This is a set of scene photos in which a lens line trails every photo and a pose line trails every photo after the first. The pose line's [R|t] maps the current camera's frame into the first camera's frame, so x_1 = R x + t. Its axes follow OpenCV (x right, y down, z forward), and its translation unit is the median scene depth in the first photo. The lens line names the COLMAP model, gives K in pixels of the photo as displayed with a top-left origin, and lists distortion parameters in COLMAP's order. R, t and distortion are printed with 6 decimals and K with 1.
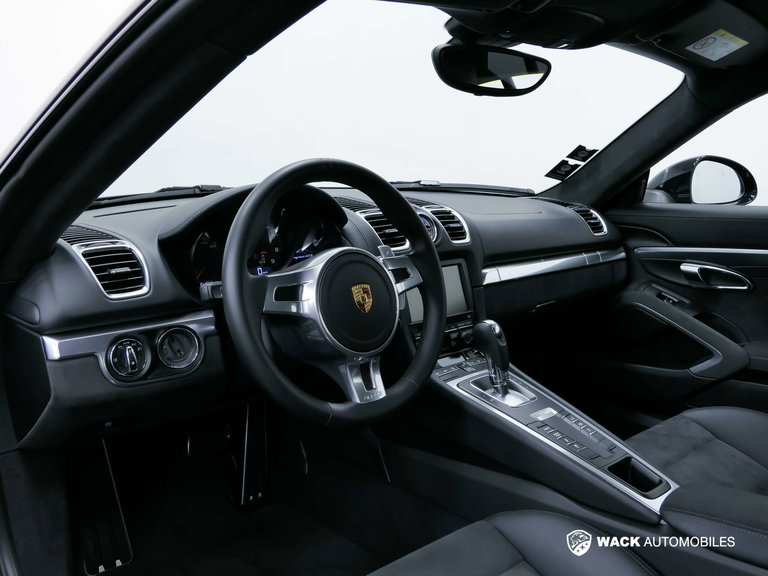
lens RADIAL K [[727.1, 0, 384.9], [0, 727.1, 286.7], [0, 0, 1]] dist [-0.019717, 0.000000]
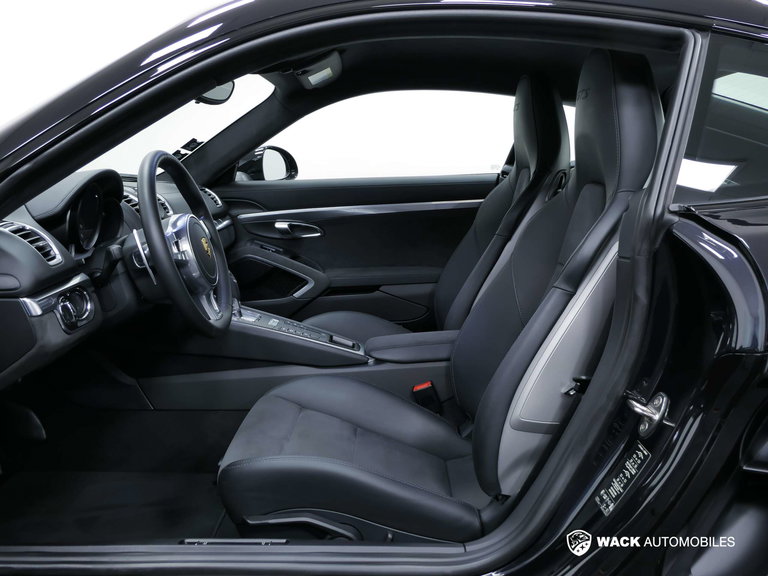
lens RADIAL K [[721.0, 0, 384.1], [0, 721.0, 288.3], [0, 0, 1]] dist [0.003156, 0.000000]
pose [[0.703020, -0.144807, 0.696271, -0.419752], [0.131525, 0.988635, 0.072810, 0.018877], [-0.698902, 0.040390, 0.714076, -0.137112]]
